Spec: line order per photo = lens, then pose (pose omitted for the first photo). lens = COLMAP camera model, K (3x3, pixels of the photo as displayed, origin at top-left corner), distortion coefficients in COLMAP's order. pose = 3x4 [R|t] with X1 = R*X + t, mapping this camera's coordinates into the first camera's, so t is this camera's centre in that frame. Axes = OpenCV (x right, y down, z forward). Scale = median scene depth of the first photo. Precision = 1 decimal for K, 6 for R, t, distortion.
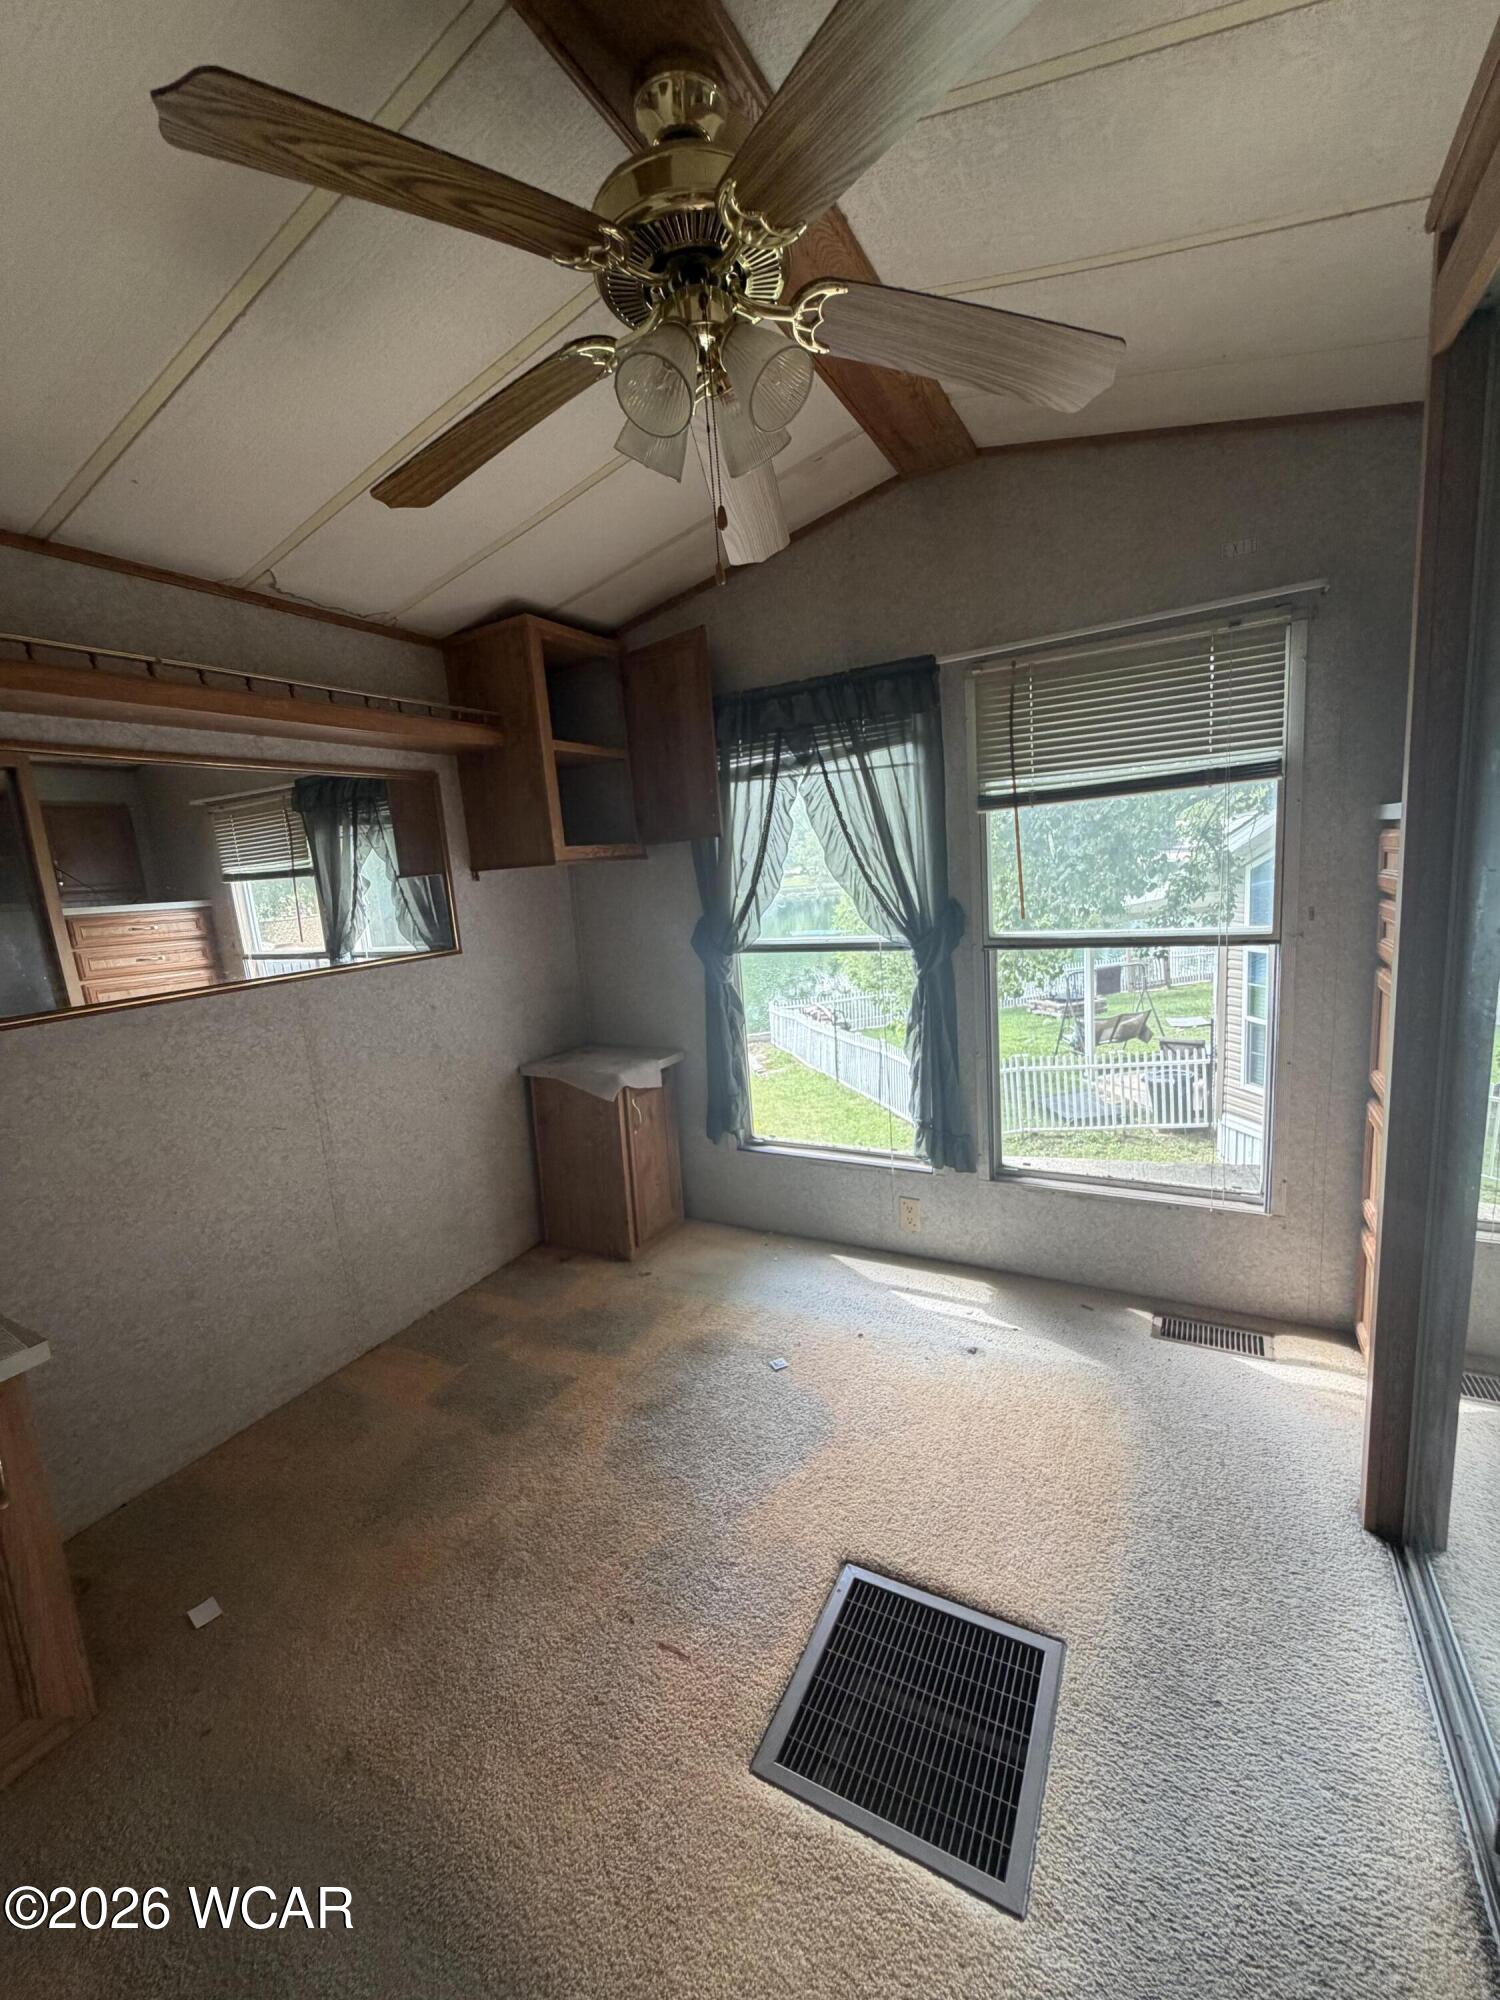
lens RADIAL K [[800.7, 0, 750.4], [0, 800.7, 999.2], [0, 0, 1]] dist [0.001812, -0.000849]
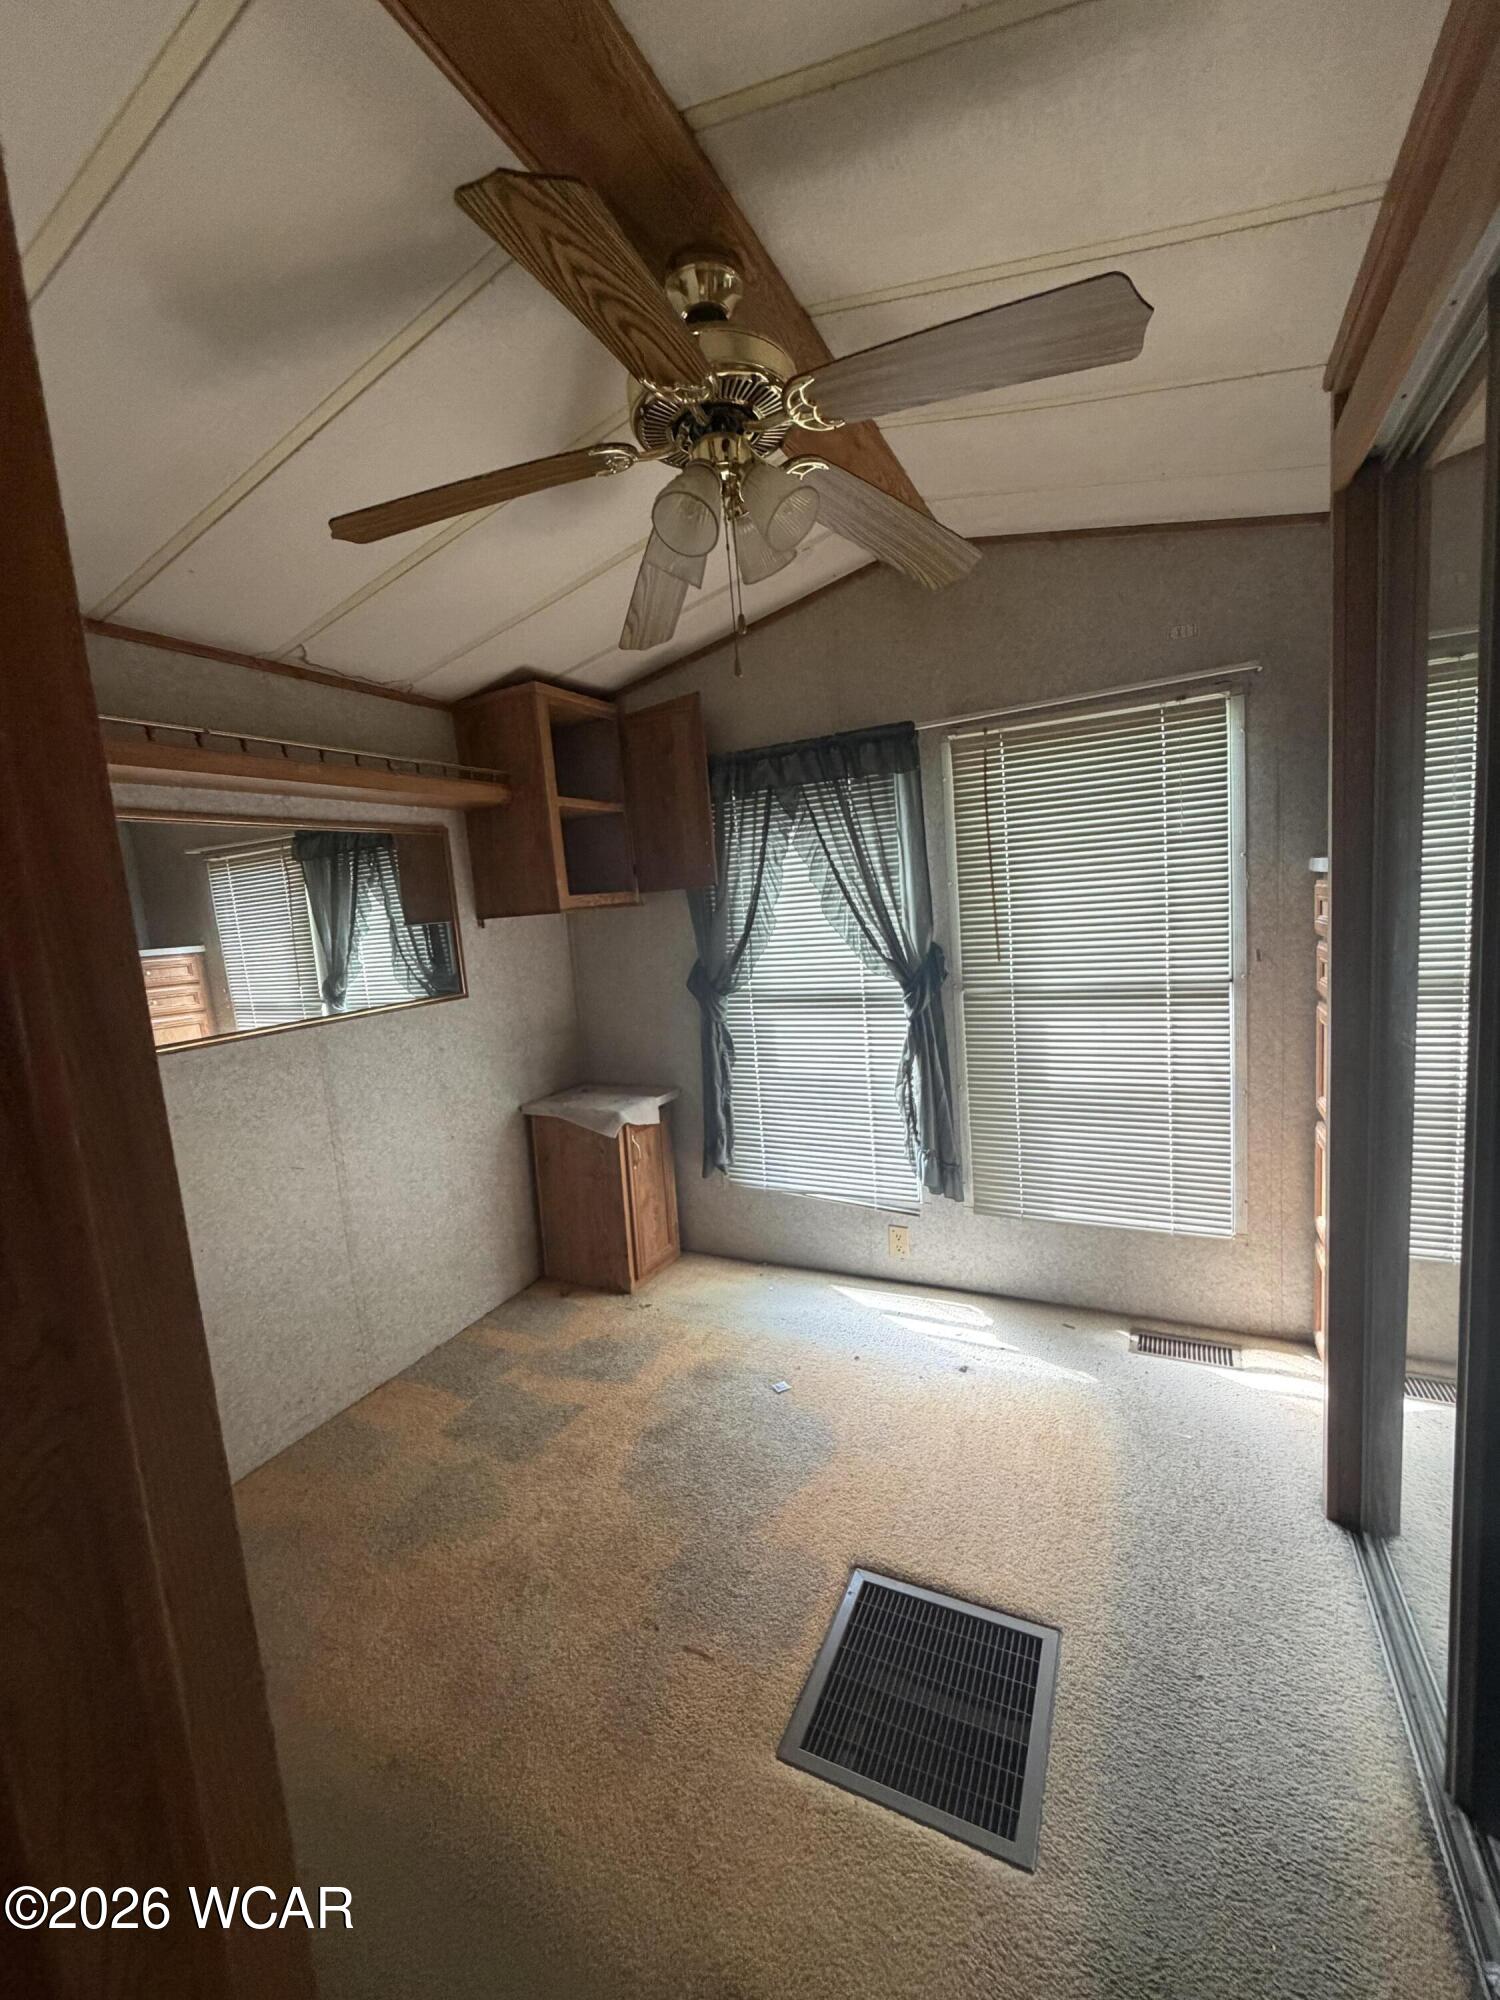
lens RADIAL K [[800.7, 0, 751.4], [0, 800.7, 998.7], [0, 0, 1]] dist [0.001812, -0.000849]
pose [[0.999302, -0.009791, 0.036059, -0.040281], [0.011487, 0.998823, -0.047118, -0.002933], [-0.035555, 0.047499, 0.998238, -0.077255]]
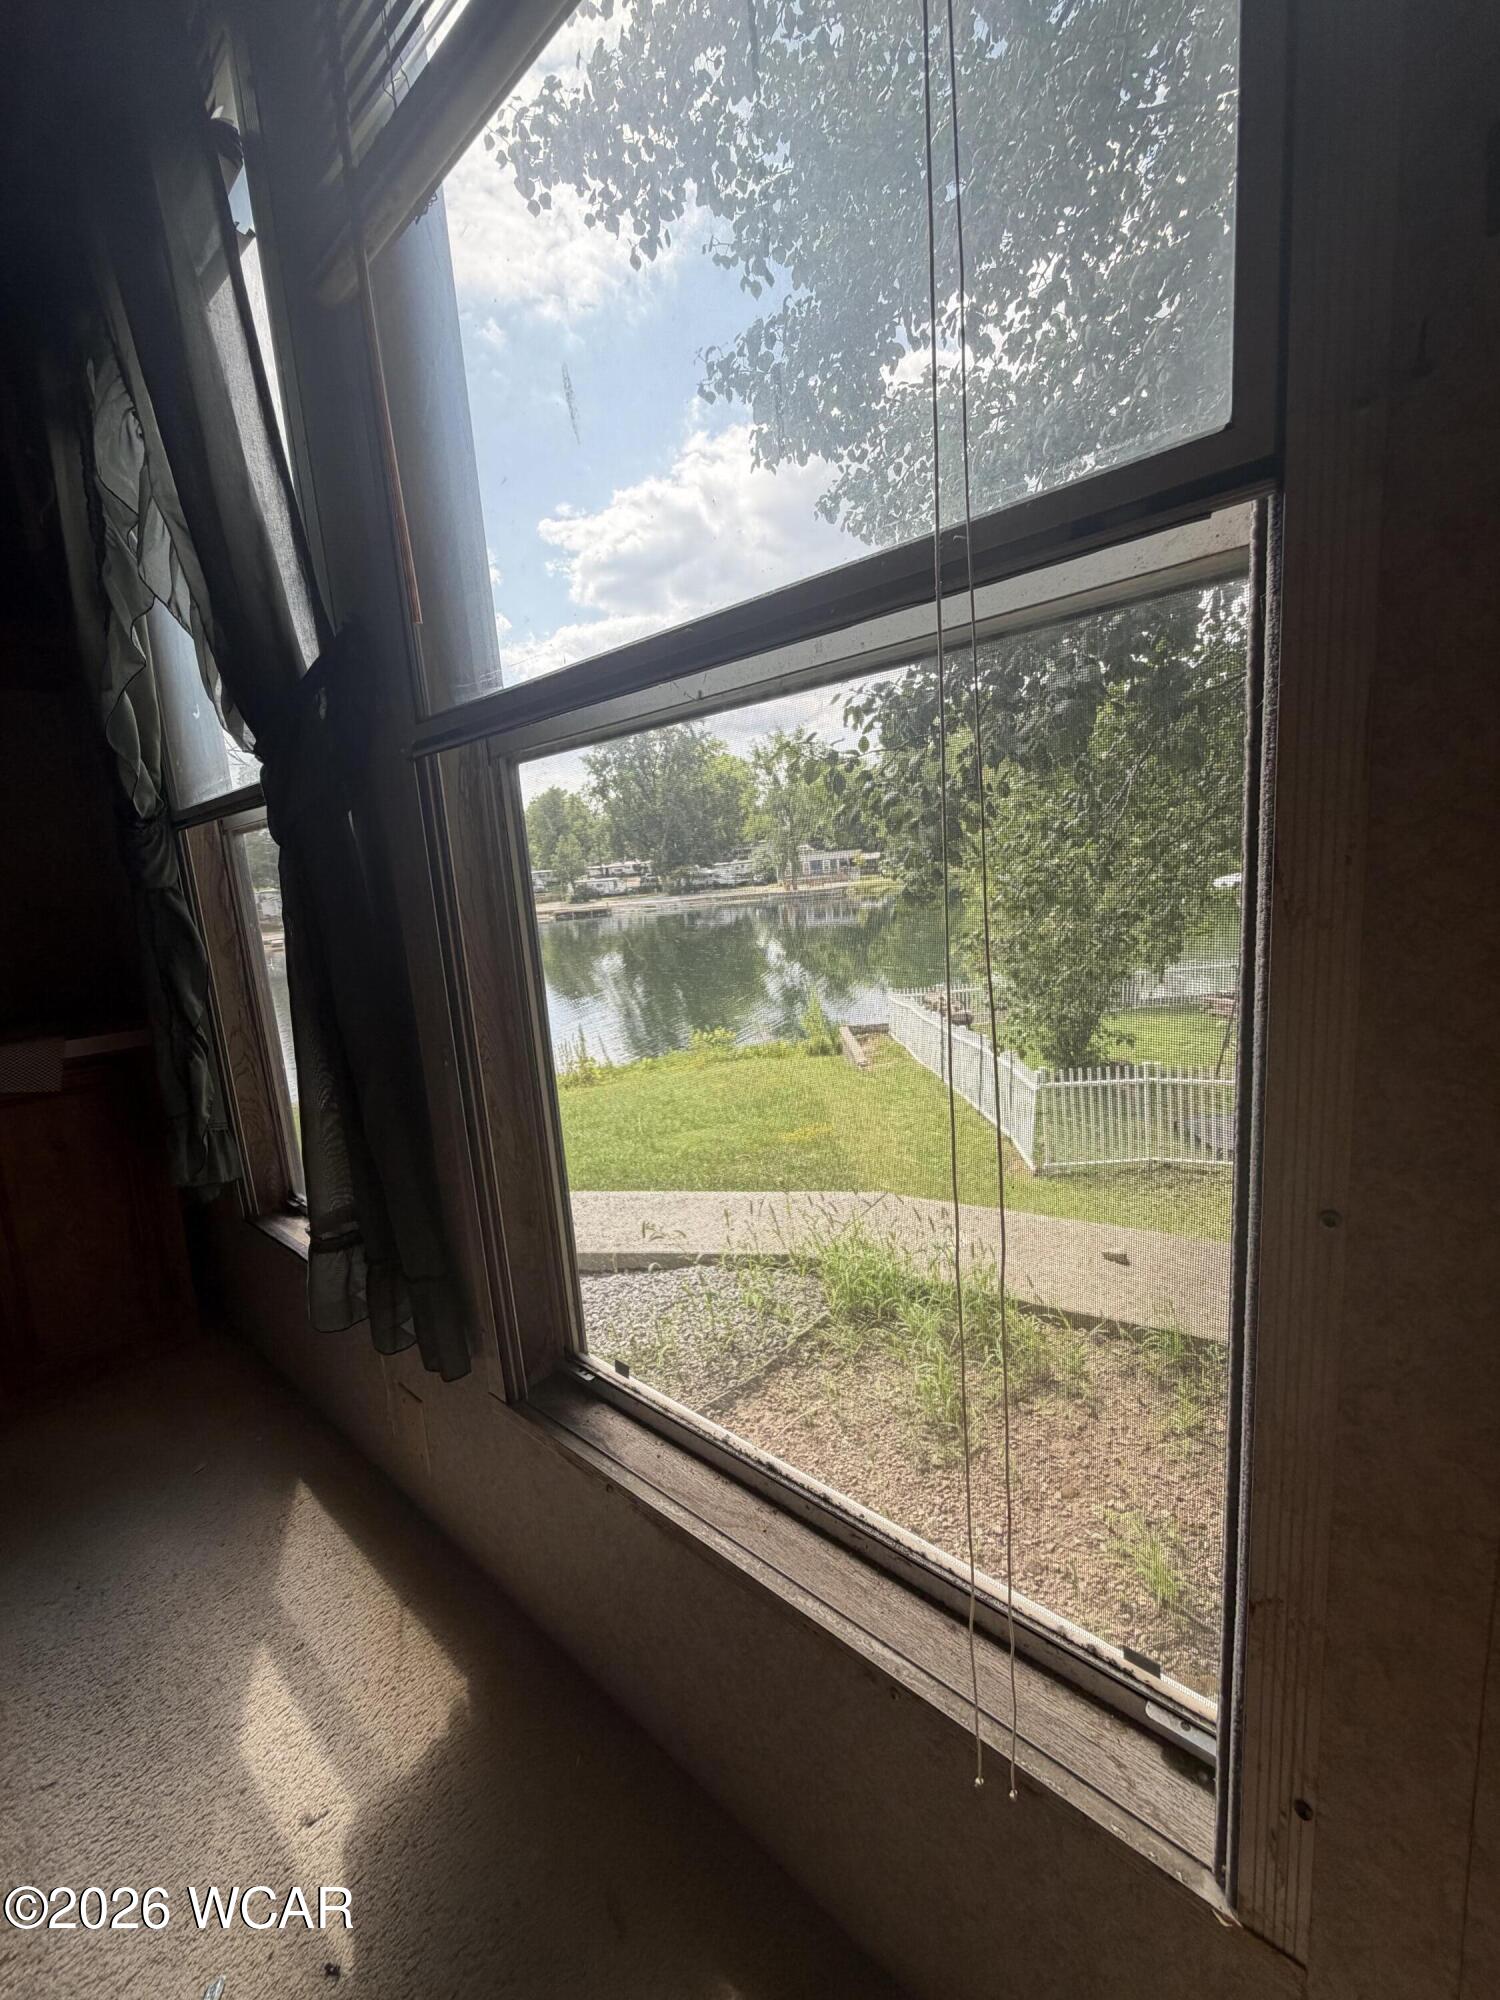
lens RADIAL K [[800.7, 0, 745.9], [0, 800.7, 1000.1], [0, 0, 1]] dist [0.001812, -0.000849]
pose [[0.976818, 0.036130, -0.210999, 0.655037], [-0.032778, 0.999275, 0.019364, 0.038868], [0.211546, -0.011999, 0.977294, 0.905267]]
